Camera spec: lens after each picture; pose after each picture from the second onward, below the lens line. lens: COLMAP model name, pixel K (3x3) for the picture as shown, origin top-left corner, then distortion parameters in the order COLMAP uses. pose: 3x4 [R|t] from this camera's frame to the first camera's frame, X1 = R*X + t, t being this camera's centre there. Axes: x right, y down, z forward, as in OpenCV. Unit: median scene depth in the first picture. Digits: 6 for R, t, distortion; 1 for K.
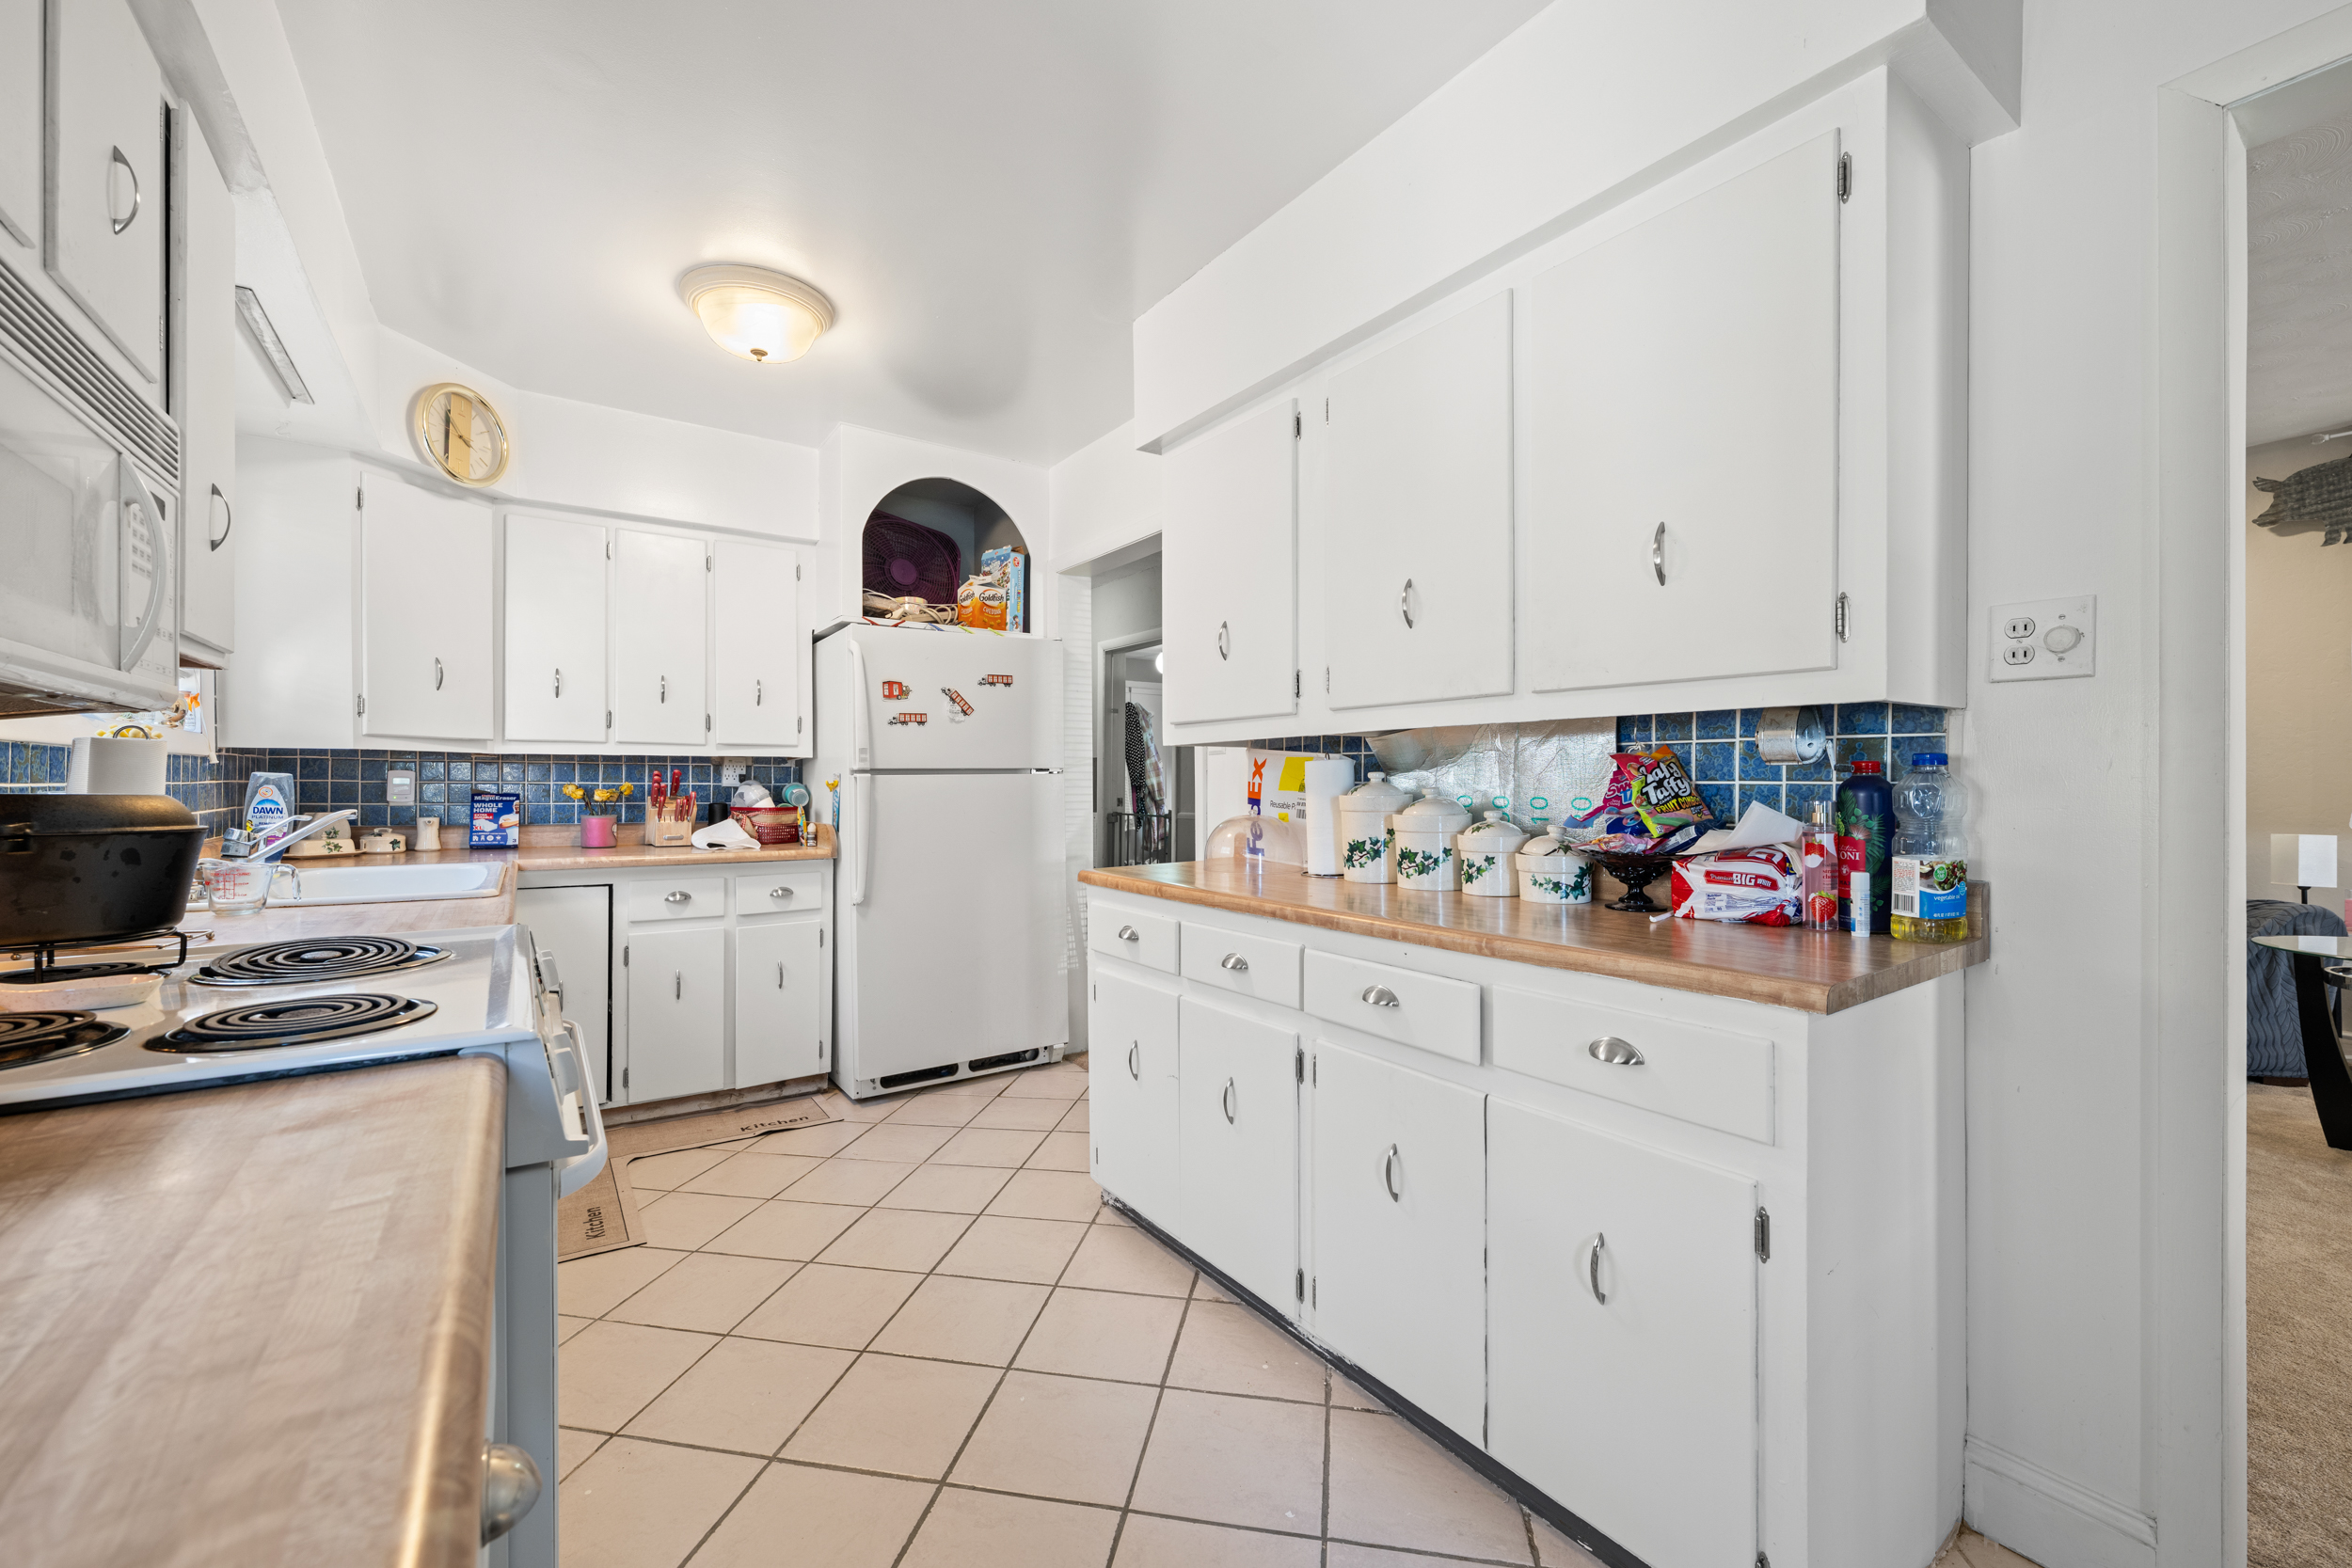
lens RADIAL K [[953.5, 0, 1184.3], [0, 953.5, 784.1], [0, 0, 1]] dist [-0.004345, -0.000565]
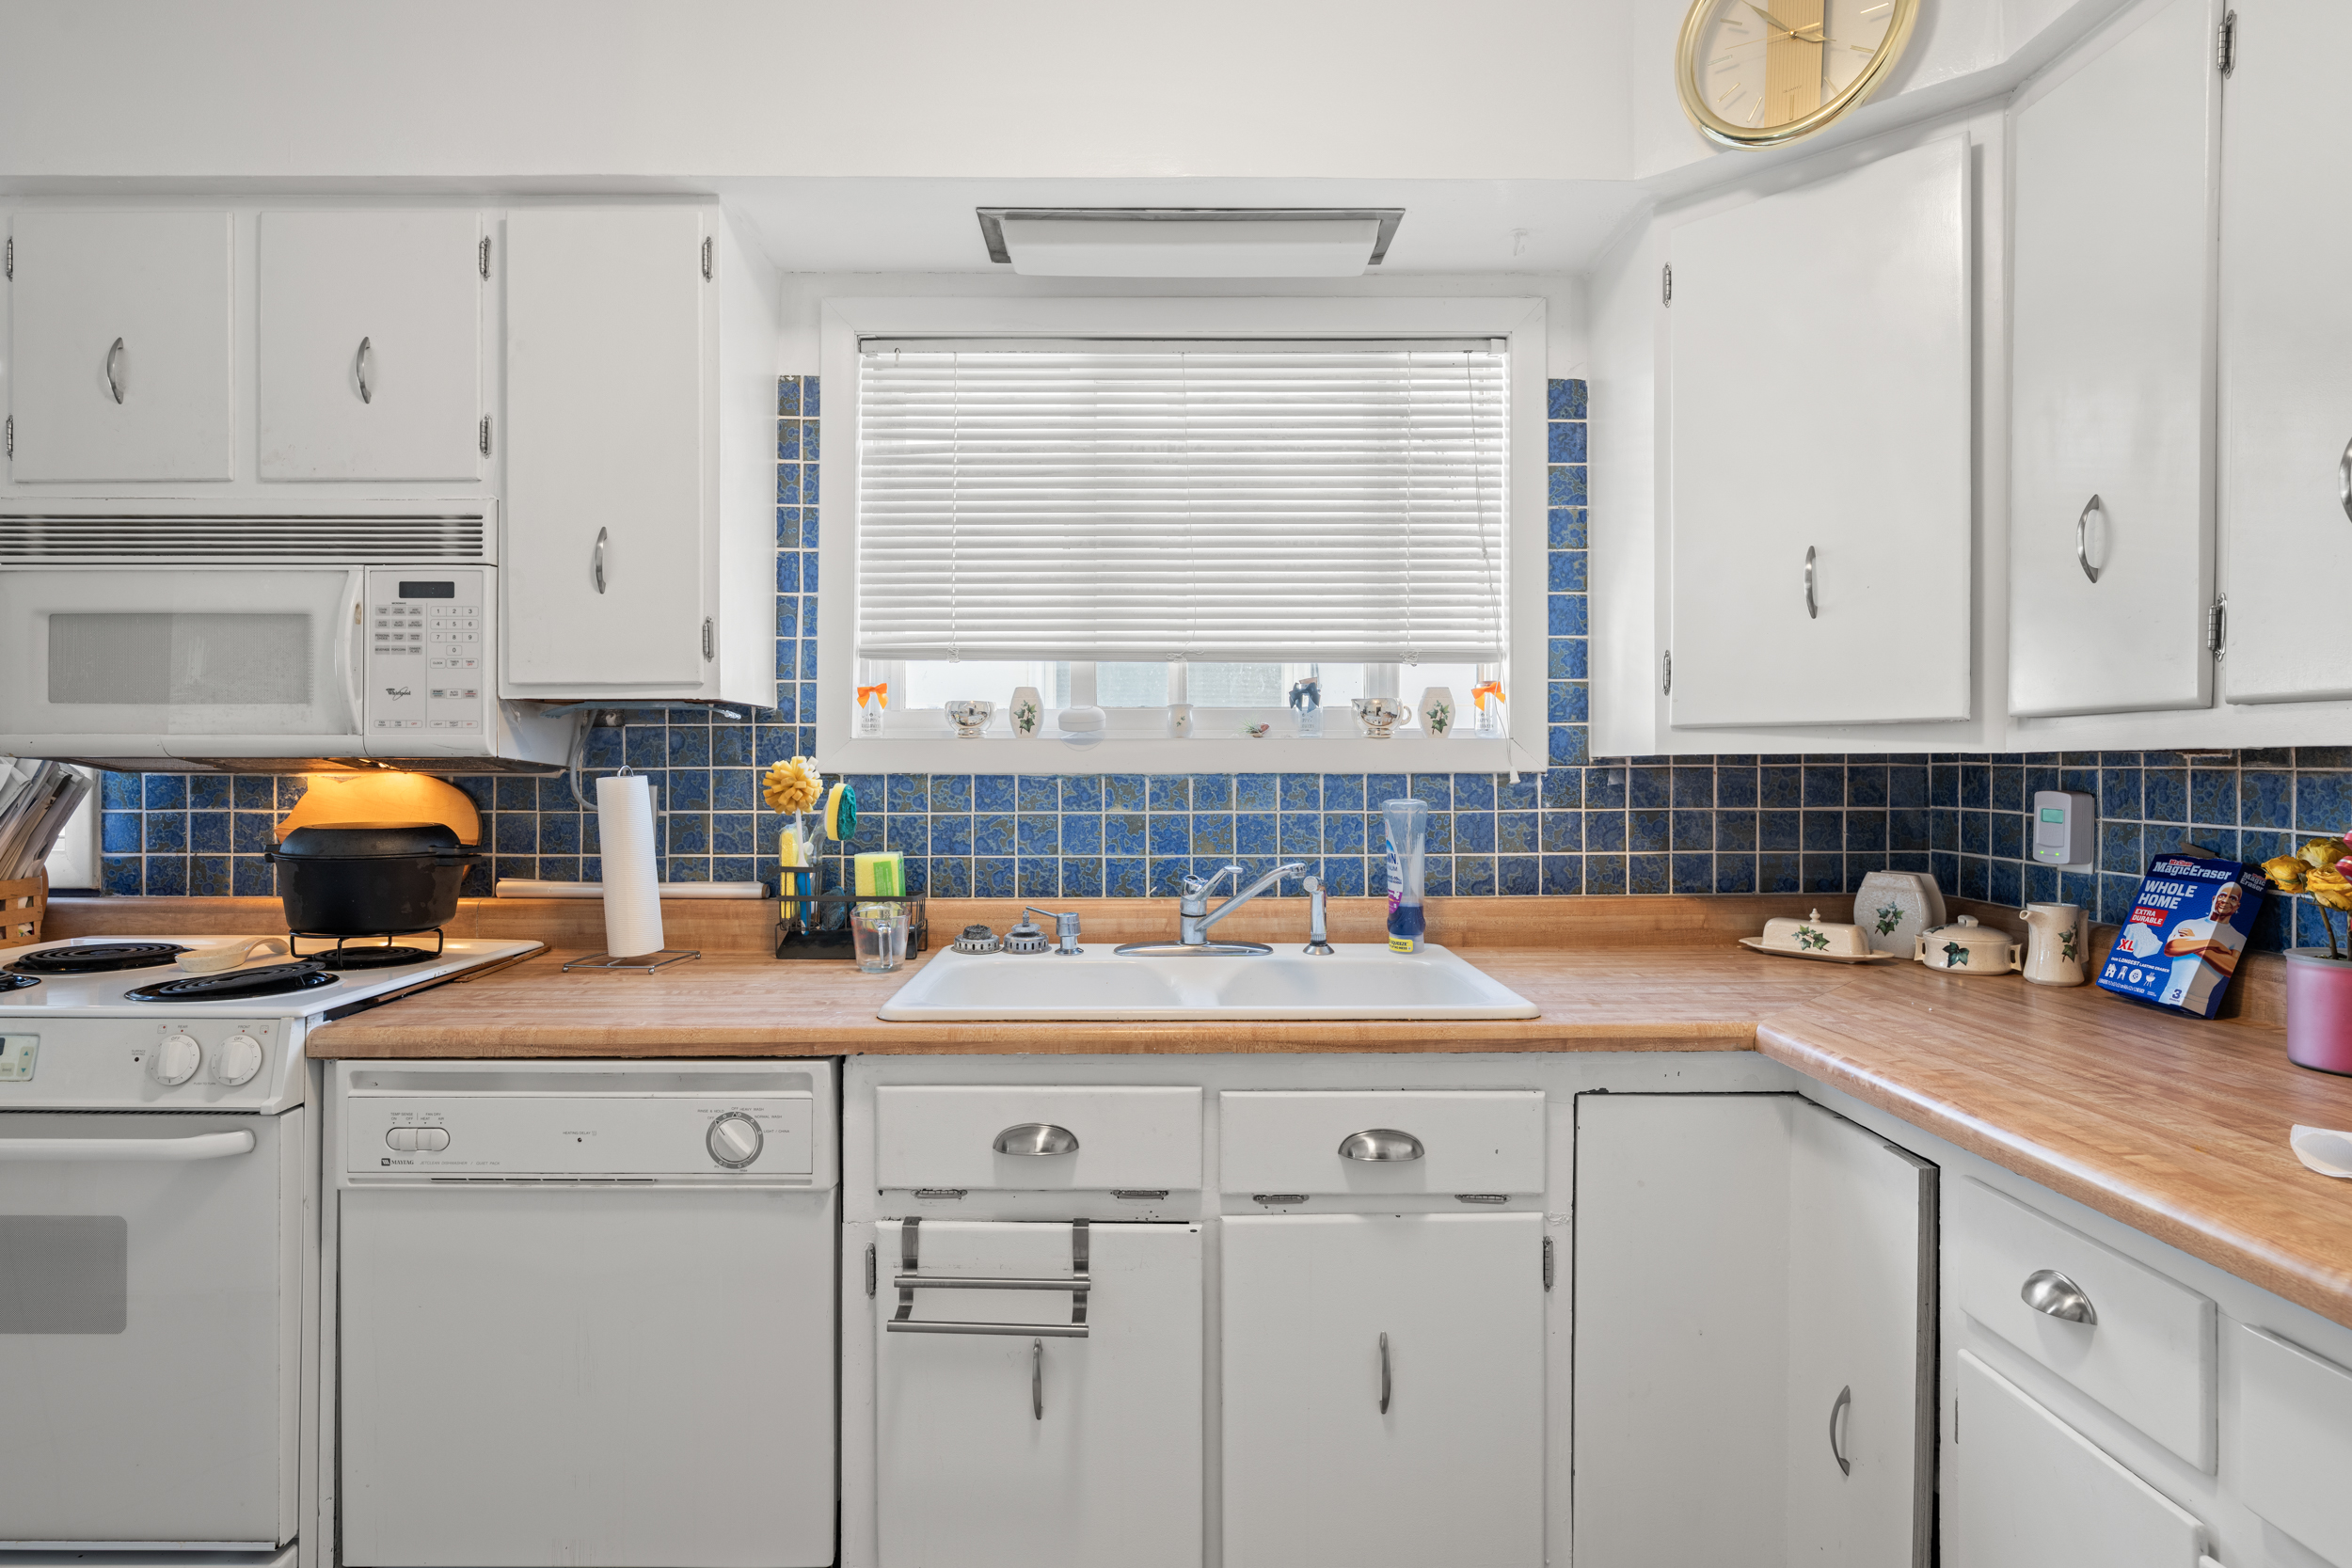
lens RADIAL K [[1193.2, 0, 1181.2], [0, 1193.2, 795.3], [0, 0, 1]] dist [-0.004706, -0.000095]
pose [[-0.556216, 0.012415, -0.830945, -0.153214], [-0.003525, 0.999844, 0.017298, -0.024982], [0.831030, 0.012551, -0.556085, 1.103401]]
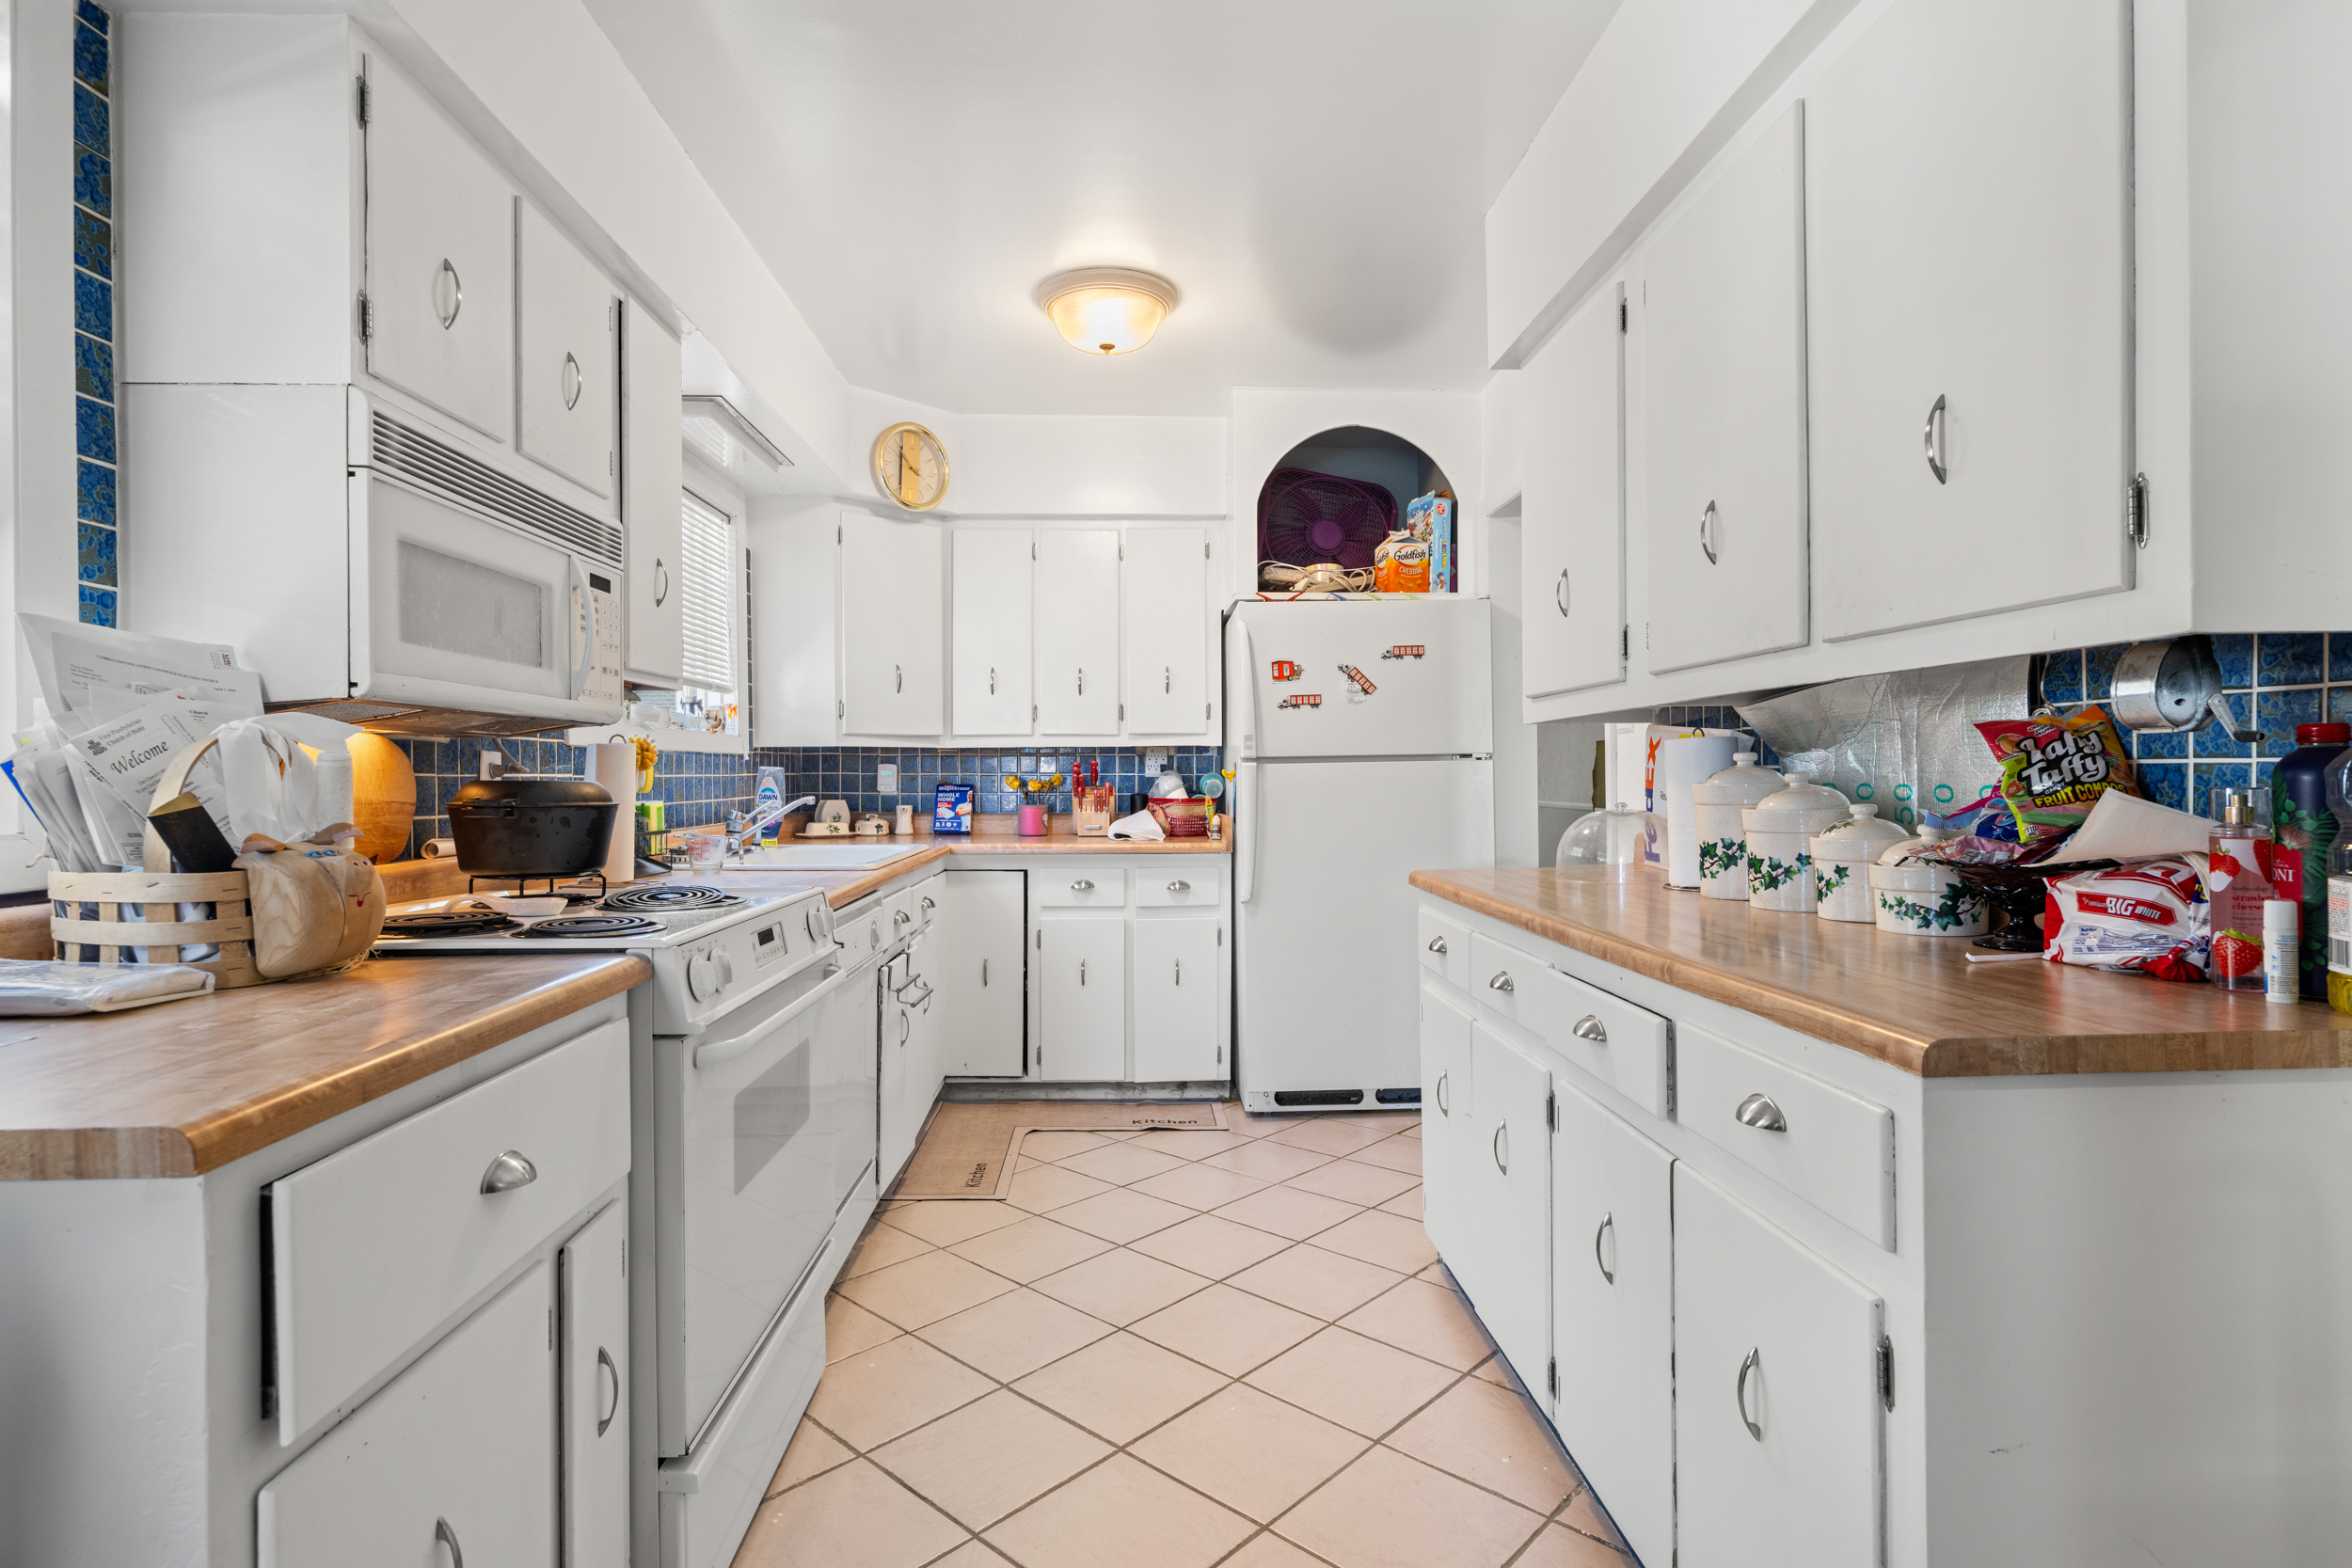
lens RADIAL K [[1193.2, 0, 1156.3], [0, 1193.2, 776.7], [0, 0, 1]] dist [-0.004706, -0.000095]
pose [[0.839873, -0.004460, -0.542765, 0.257781], [0.005205, 0.999986, -0.000163, 0.003293], [0.542758, -0.002688, 0.839885, -0.033711]]
